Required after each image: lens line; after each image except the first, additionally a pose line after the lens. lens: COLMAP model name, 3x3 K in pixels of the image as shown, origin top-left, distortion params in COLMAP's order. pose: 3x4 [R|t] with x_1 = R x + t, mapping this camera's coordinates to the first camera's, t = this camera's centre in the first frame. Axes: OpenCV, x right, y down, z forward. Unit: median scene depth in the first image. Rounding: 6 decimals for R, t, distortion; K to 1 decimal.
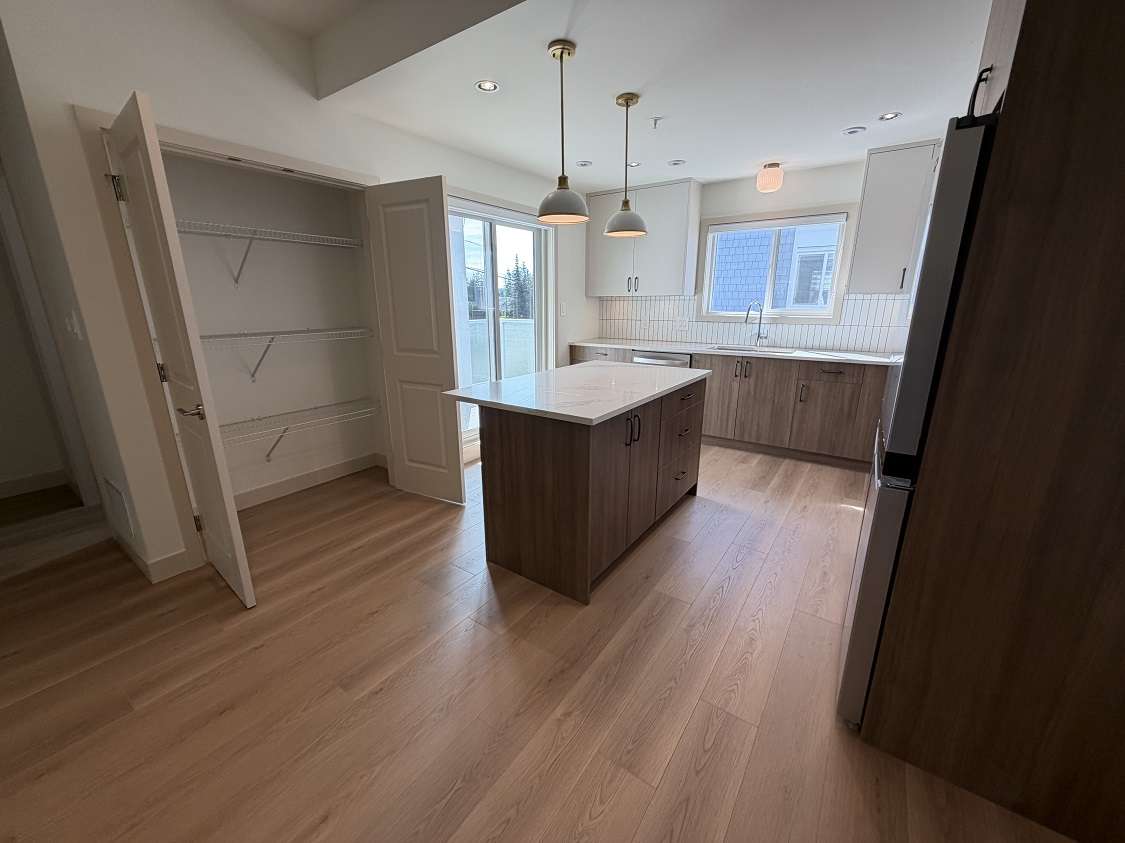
lens RADIAL K [[446.8, 0, 562.4], [0, 446.8, 423.3], [0, 0, 1]] dist [-0.000140, -0.000076]
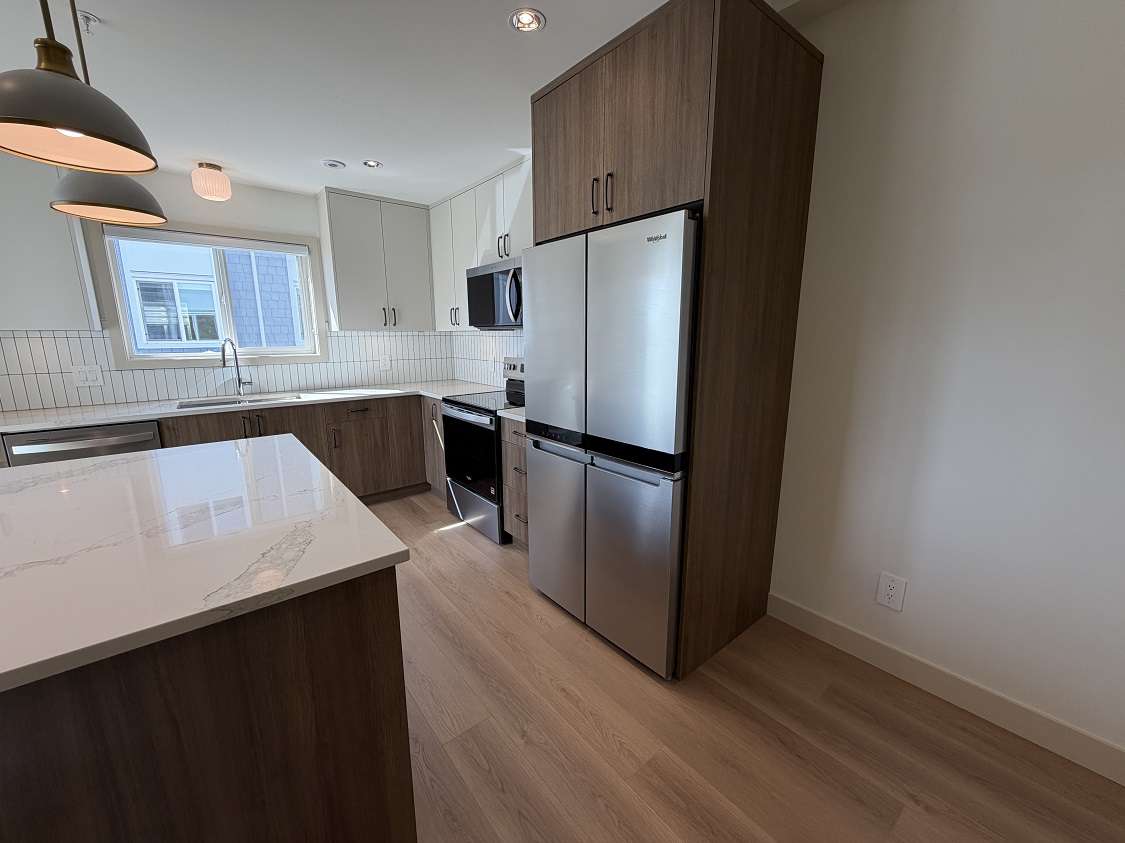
lens RADIAL K [[446.9, 0, 560.3], [0, 446.9, 421.8], [0, 0, 1]] dist [-0.001418, -0.000234]
pose [[0.269083, -0.185756, 0.945034, -0.183484], [0.258160, 0.959229, 0.115039, -0.085708], [-0.927873, 0.213015, 0.306067, 0.297794]]
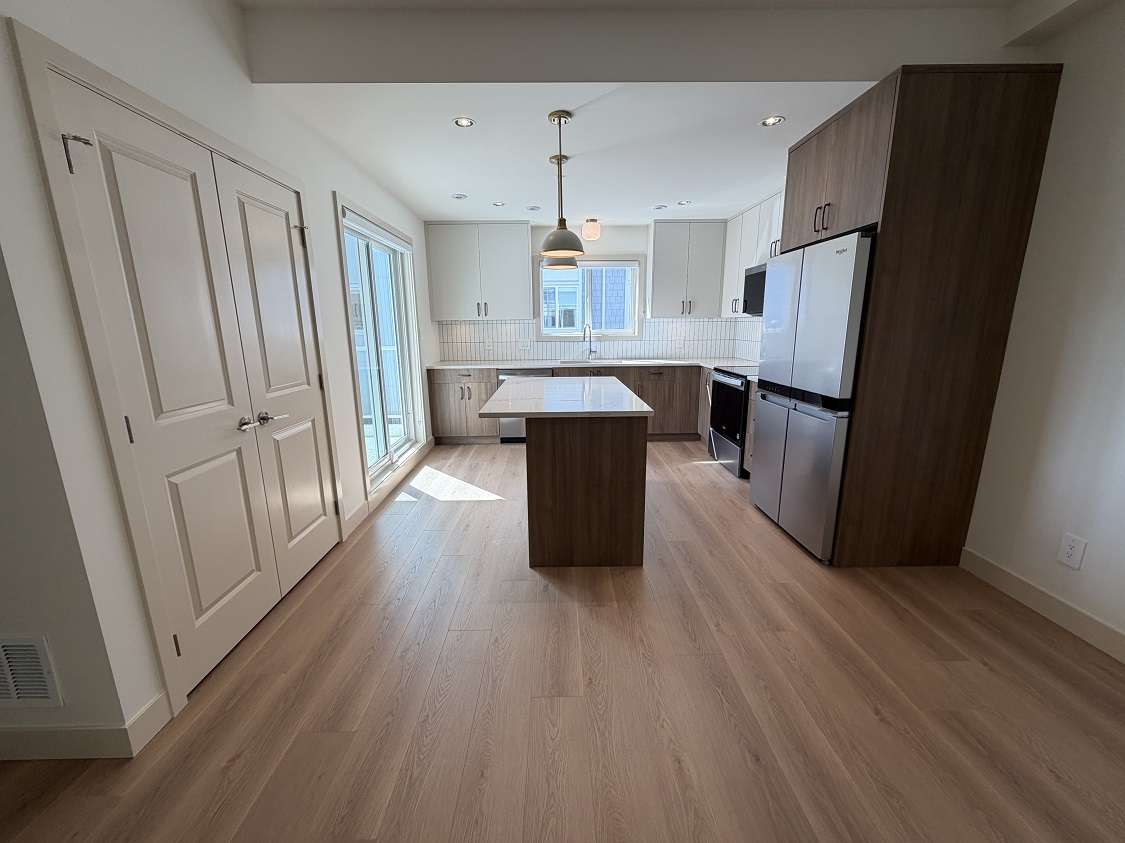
lens RADIAL K [[446.9, 0, 560.3], [0, 446.9, 421.8], [0, 0, 1]] dist [-0.001418, -0.000234]
pose [[0.808287, -0.131676, 0.573876, -0.432772], [0.165066, 0.986263, -0.006192, -0.006794], [-0.565177, 0.099732, 0.818919, 0.046851]]
